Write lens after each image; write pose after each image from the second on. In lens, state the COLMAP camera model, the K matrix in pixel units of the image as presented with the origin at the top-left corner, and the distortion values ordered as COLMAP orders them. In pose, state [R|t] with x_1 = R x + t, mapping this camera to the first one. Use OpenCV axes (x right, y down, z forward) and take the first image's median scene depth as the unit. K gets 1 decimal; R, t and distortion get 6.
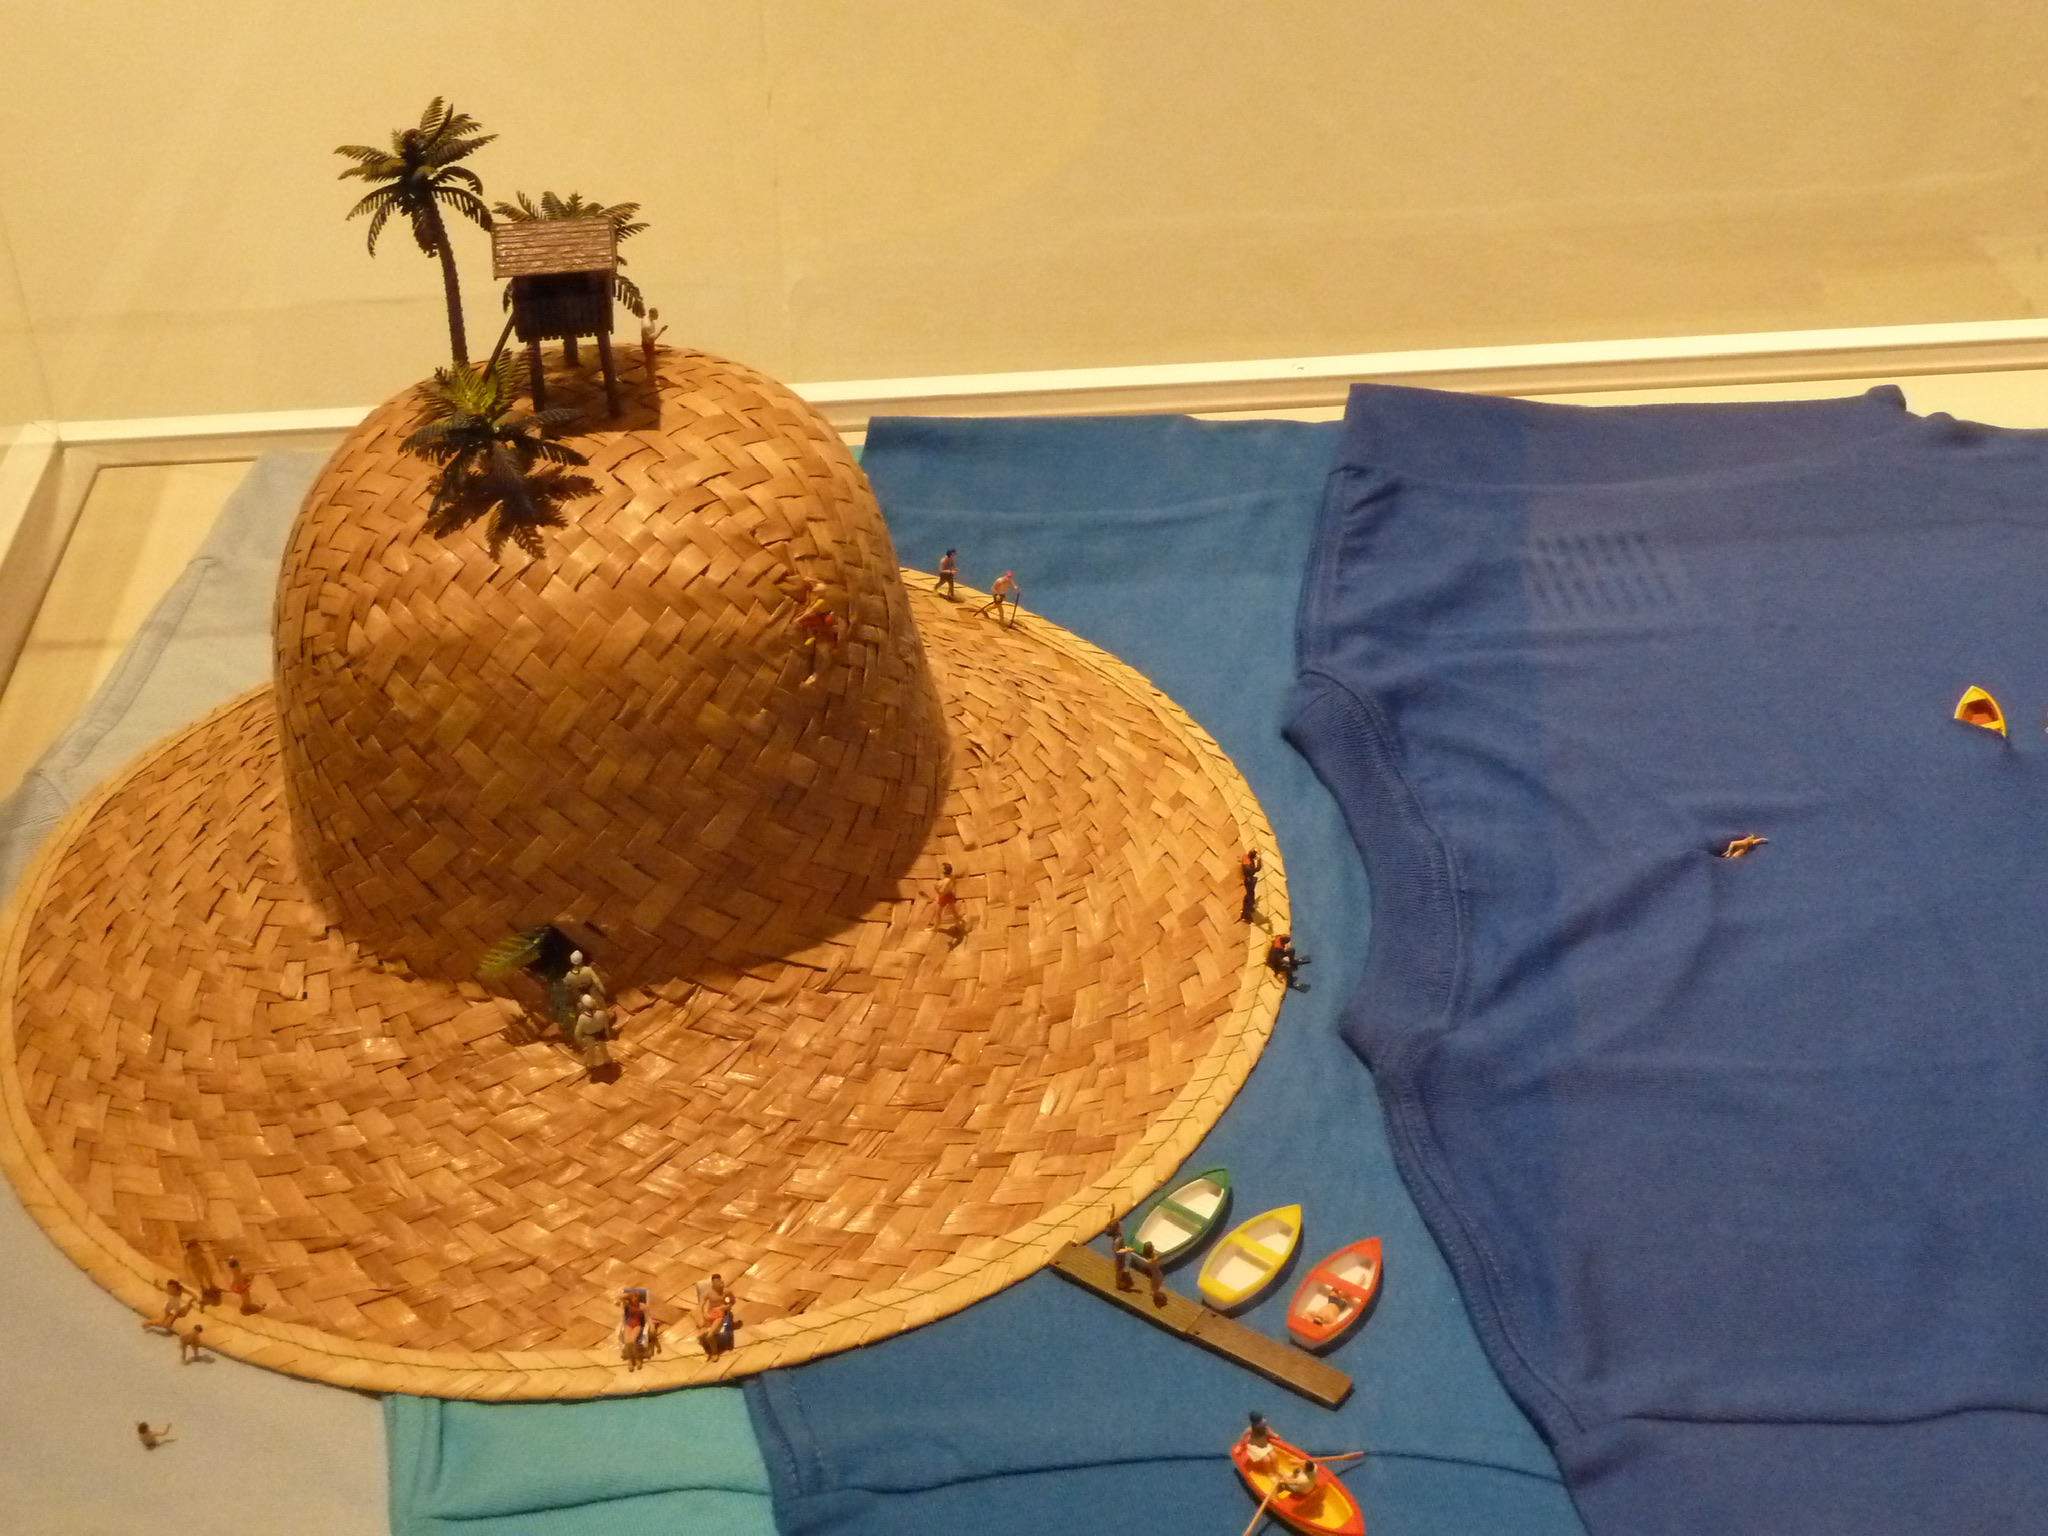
lens RADIAL K [[2624.9, 0, 1023.5], [0, 2624.9, 767.8], [0, 0, 1]] dist [-0.036447, 0.000000]
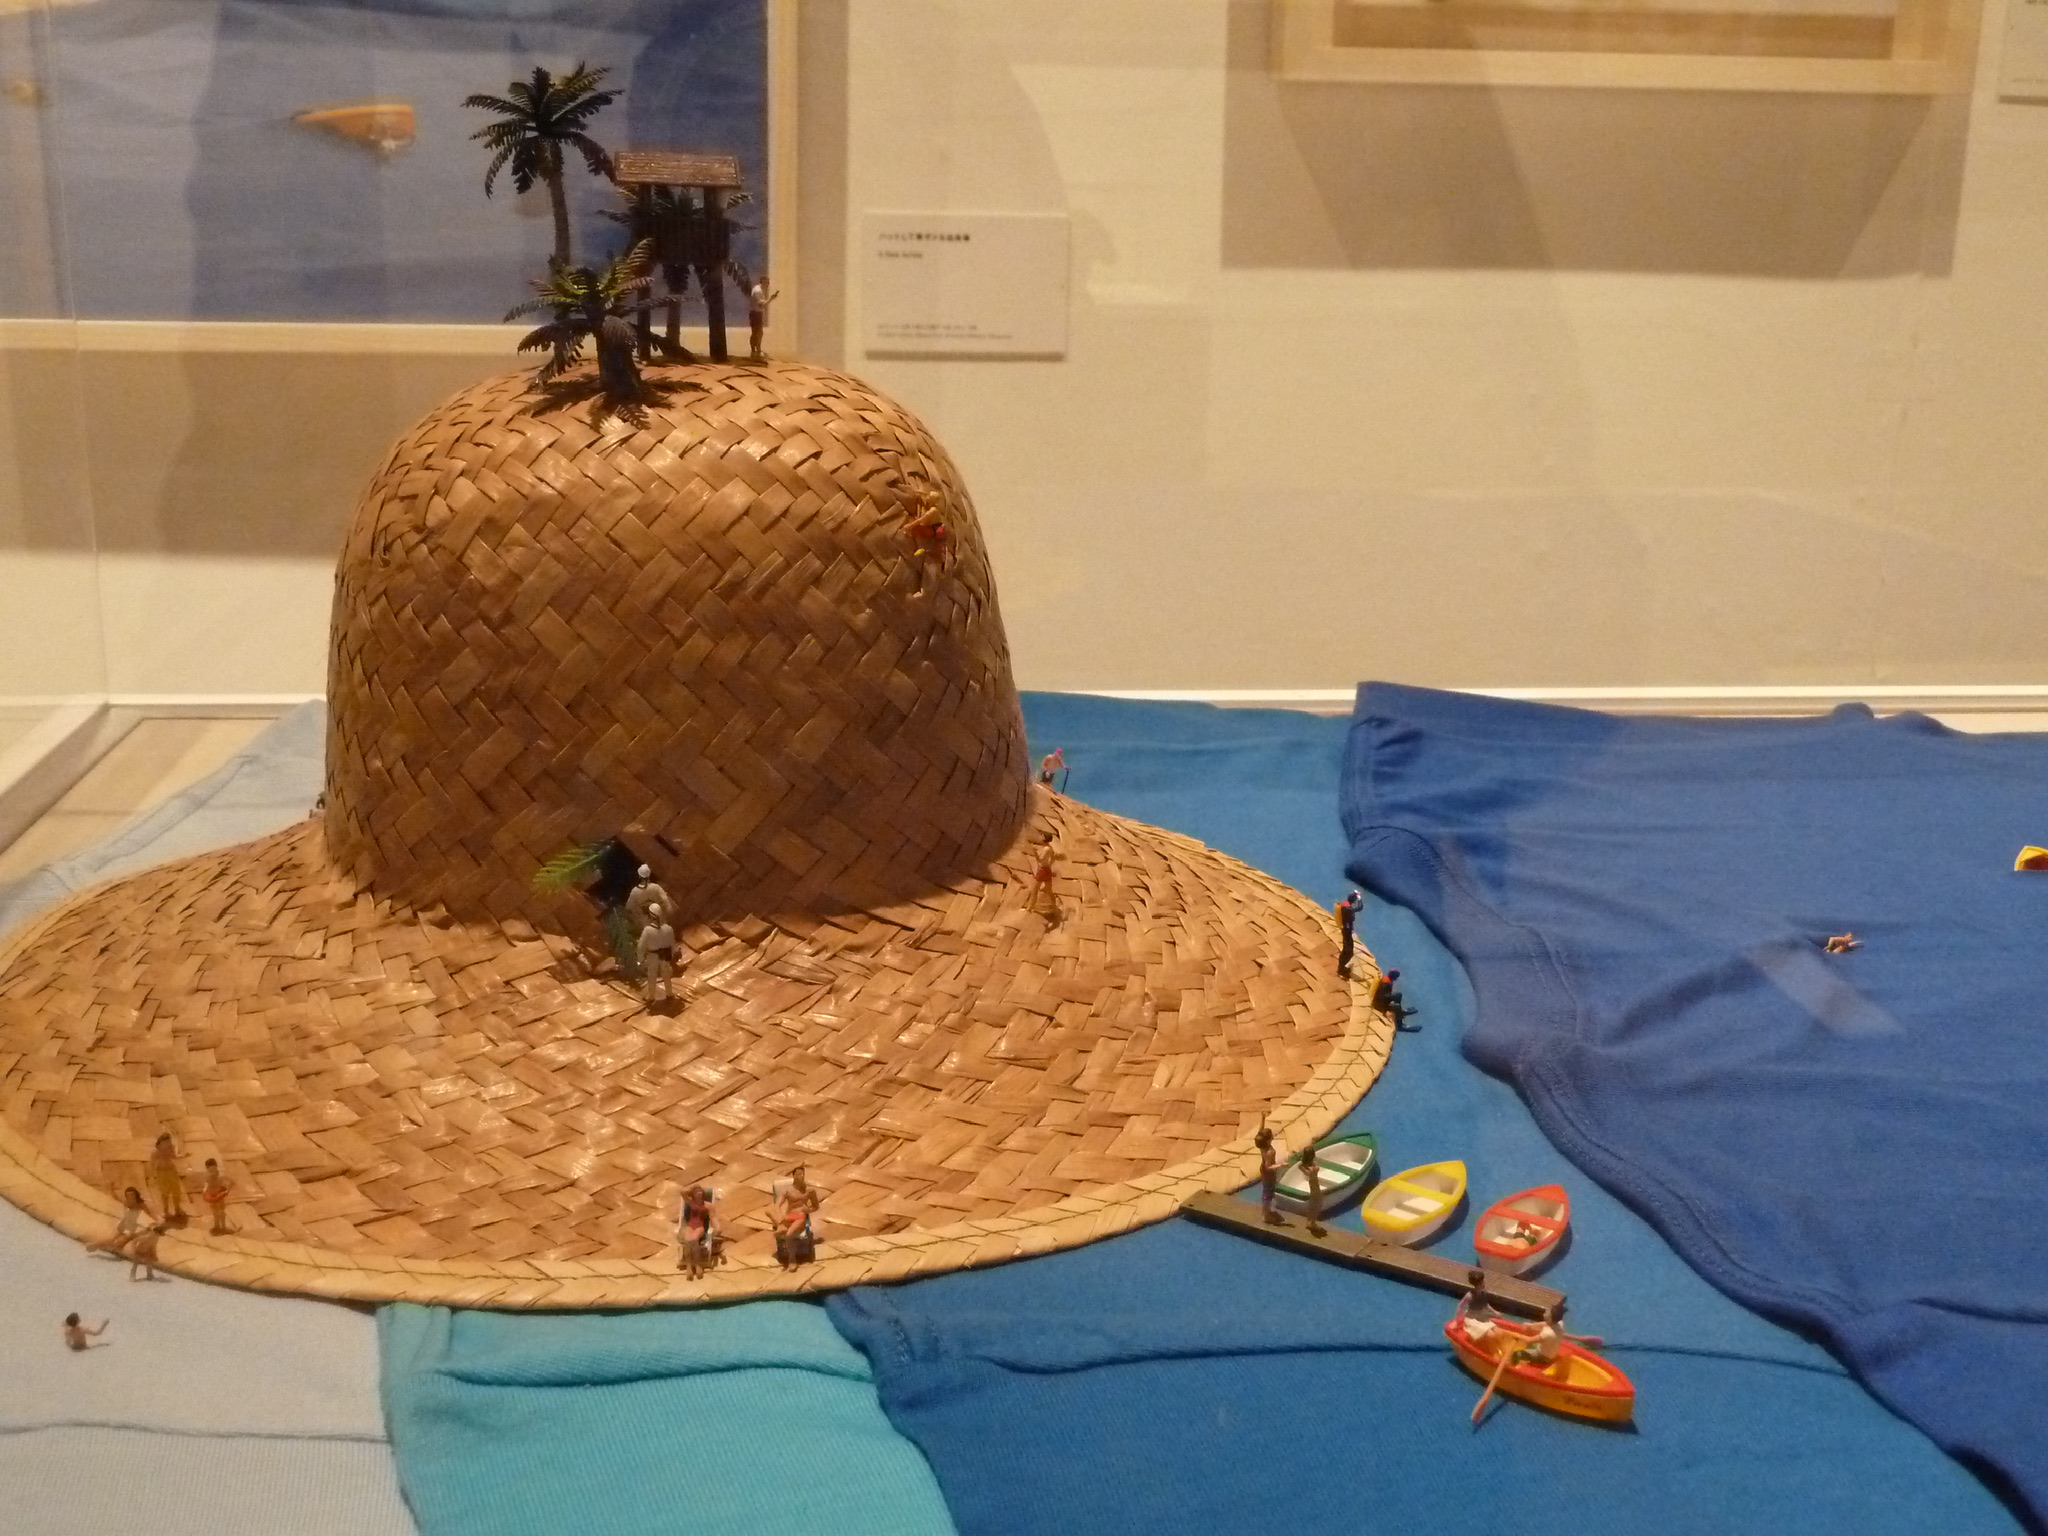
lens RADIAL K [[2219.4, 0, 1029.1], [0, 2219.4, 769.2], [0, 0, 1]] dist [-0.032231, 0.000000]
pose [[0.998140, 0.033932, 0.050644, -0.079822], [-0.014669, 0.940047, -0.340730, 0.297557], [-0.059169, 0.339354, 0.938796, 0.274252]]
